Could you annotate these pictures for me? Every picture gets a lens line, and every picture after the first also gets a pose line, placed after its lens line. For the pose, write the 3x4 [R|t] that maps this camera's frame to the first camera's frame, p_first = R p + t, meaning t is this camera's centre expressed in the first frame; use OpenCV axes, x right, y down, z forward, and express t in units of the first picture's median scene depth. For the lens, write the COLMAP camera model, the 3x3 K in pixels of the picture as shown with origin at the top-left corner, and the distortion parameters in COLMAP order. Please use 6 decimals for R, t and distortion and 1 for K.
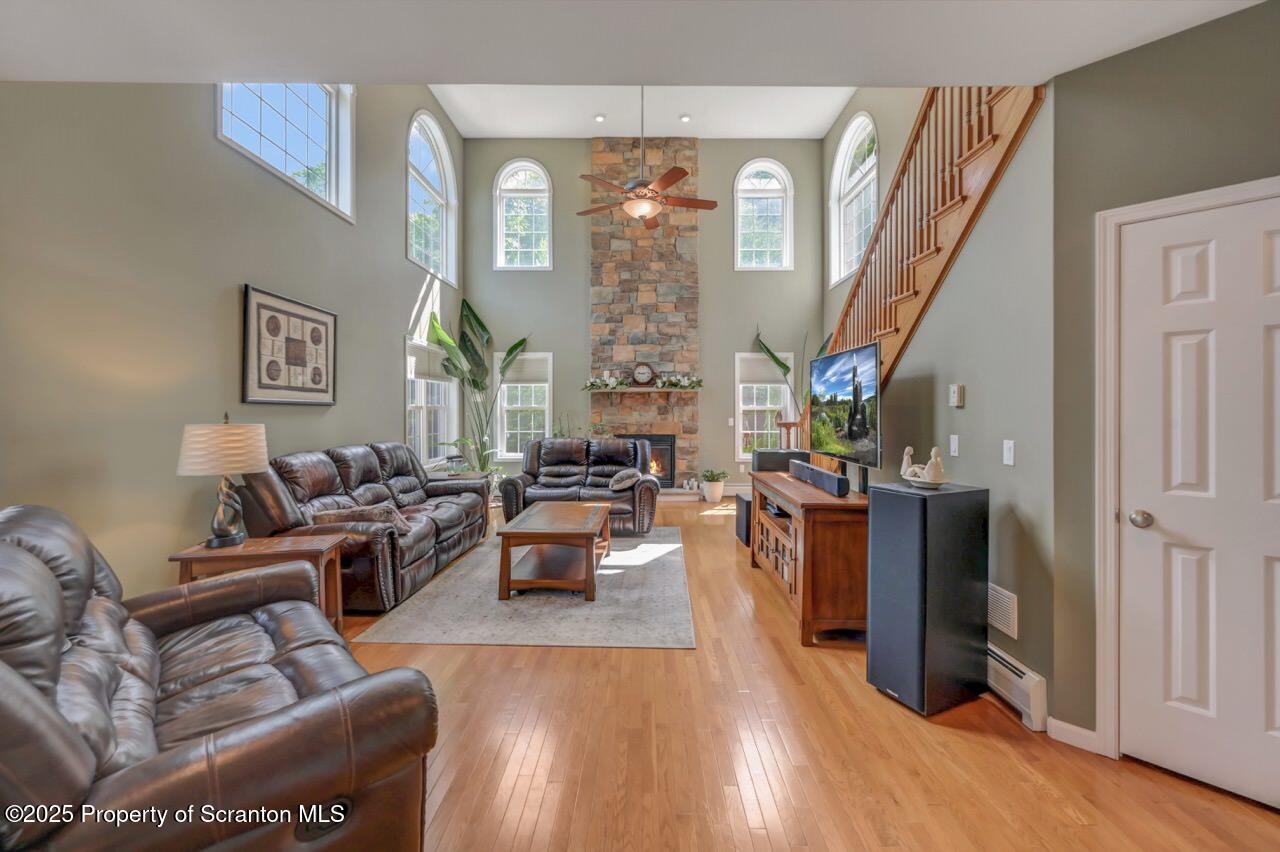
lens RADIAL K [[512.5, 0, 650.4], [0, 512.5, 407.5], [0, 0, 1]] dist [0.001855, 0.000841]
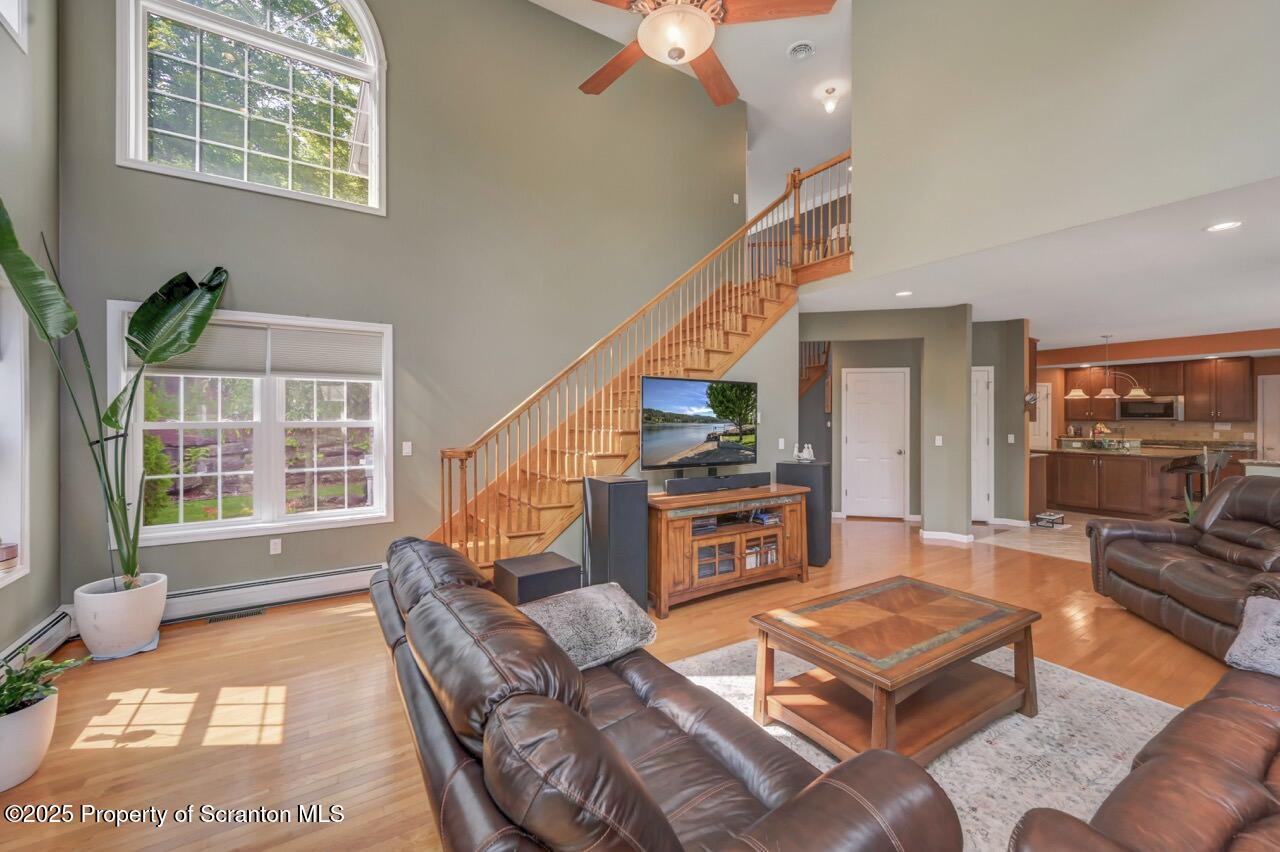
lens RADIAL K [[512.5, 0, 649.3], [0, 512.5, 420.1], [0, 0, 1]] dist [0.001855, 0.000841]
pose [[-0.545799, -0.003190, 0.837910, -0.273343], [-0.001945, 0.999995, 0.002540, -0.006505], [-0.837914, -0.000244, -0.545802, 0.852626]]
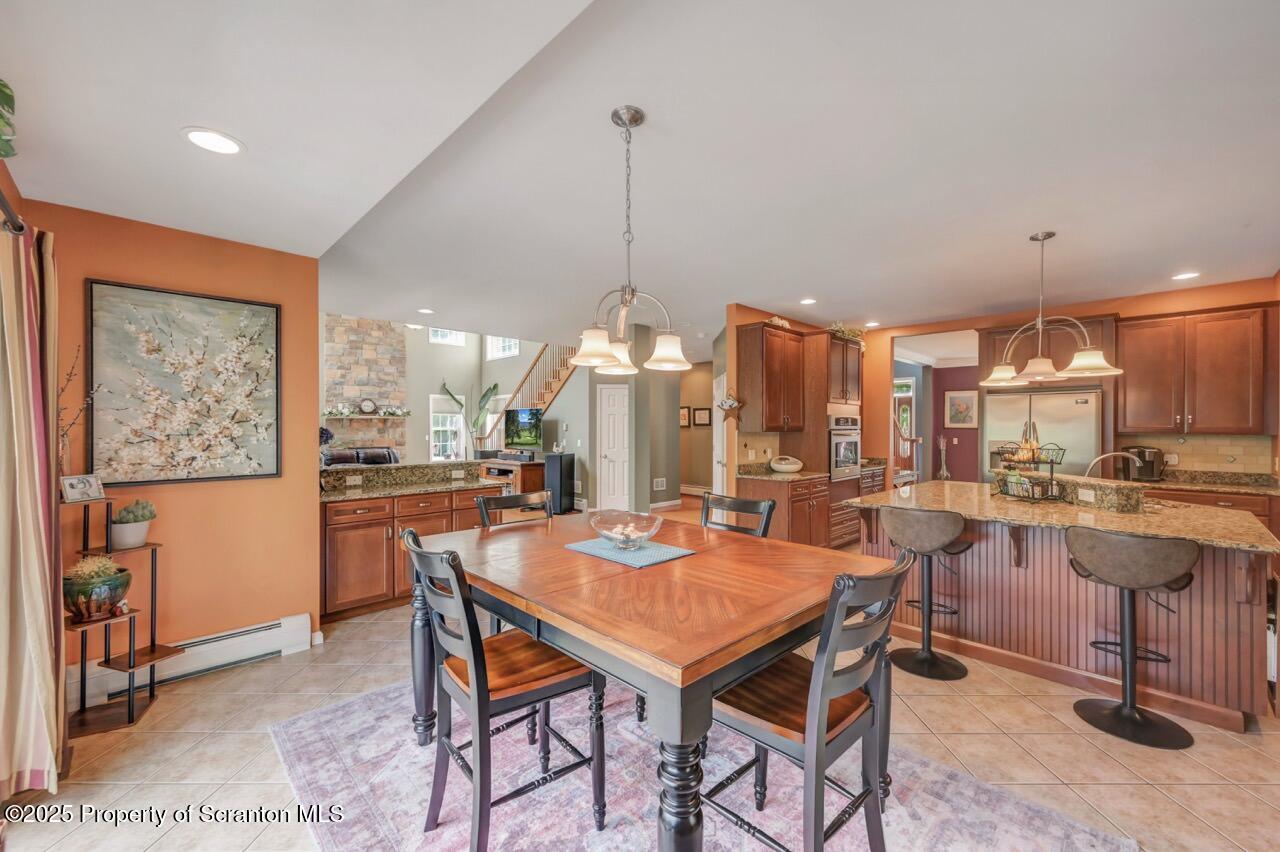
lens RADIAL K [[512.5, 0, 645.1], [0, 512.5, 427.5], [0, 0, 1]] dist [0.001855, 0.000841]
pose [[0.712621, -0.000911, 0.701548, -0.475995], [-0.002033, 0.999992, 0.003364, -0.011081], [-0.701546, -0.003823, 0.712614, -0.601773]]
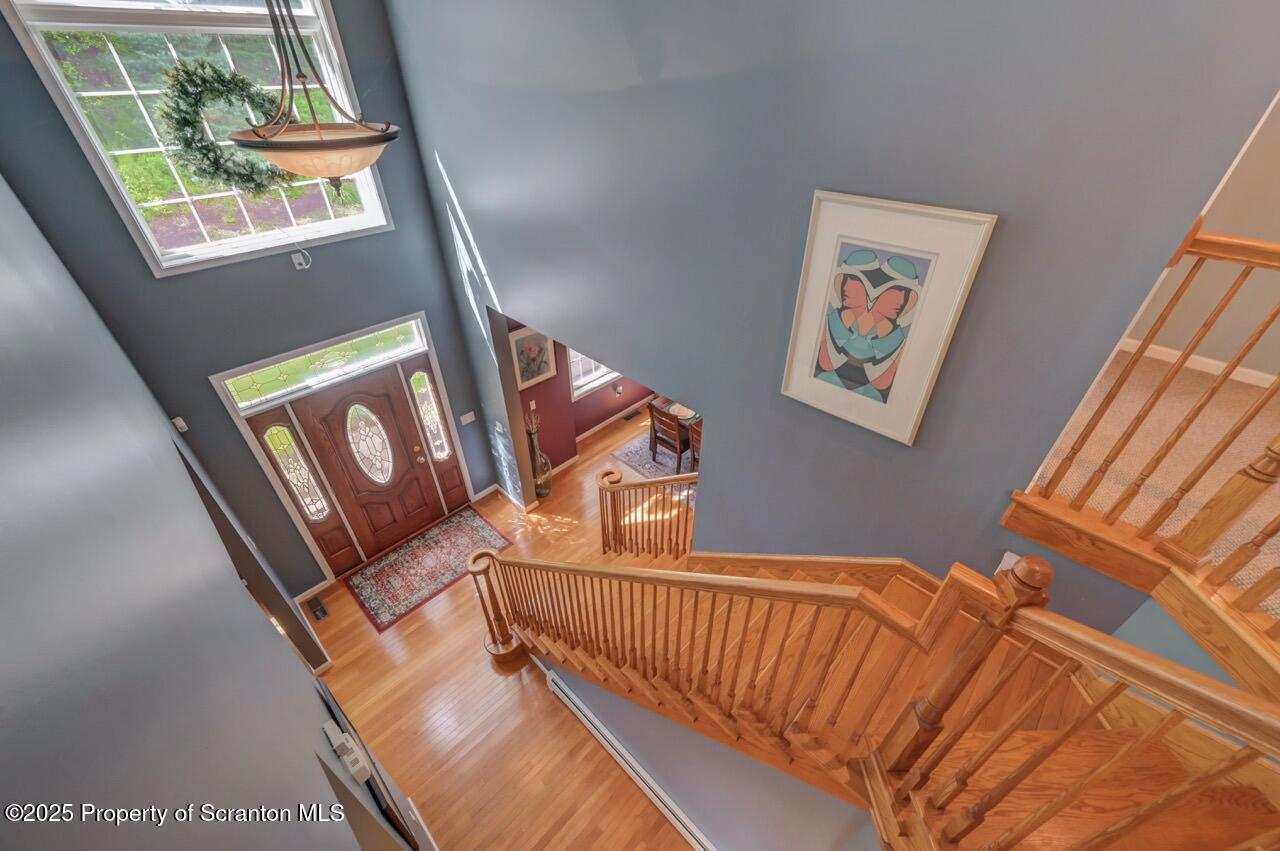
lens RADIAL K [[512.5, 0, 646.9], [0, 512.5, 428.8], [0, 0, 1]] dist [0.001855, 0.000841]
pose [[-0.724296, -0.414148, 0.551249, 0.419244], [-0.003743, 0.801855, 0.597508, -0.396847], [-0.689479, 0.430709, -0.582331, 0.114479]]
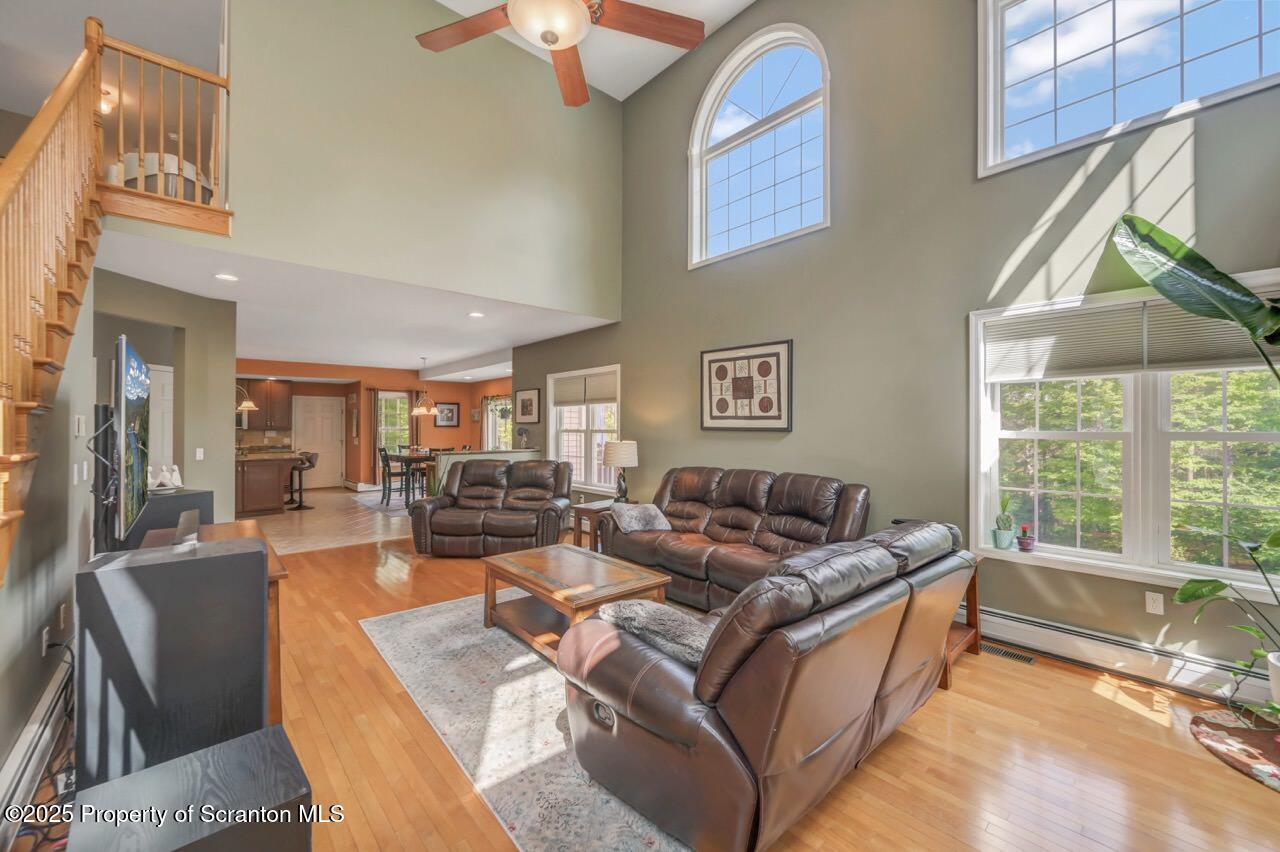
lens RADIAL K [[512.5, 0, 659.7], [0, 512.5, 430.7], [0, 0, 1]] dist [0.001855, 0.000841]
pose [[-0.744658, 0.002078, -0.667443, 0.139097], [0.000131, 0.999996, 0.002967, -0.004825], [0.667446, 0.002122, -0.744655, 0.912448]]
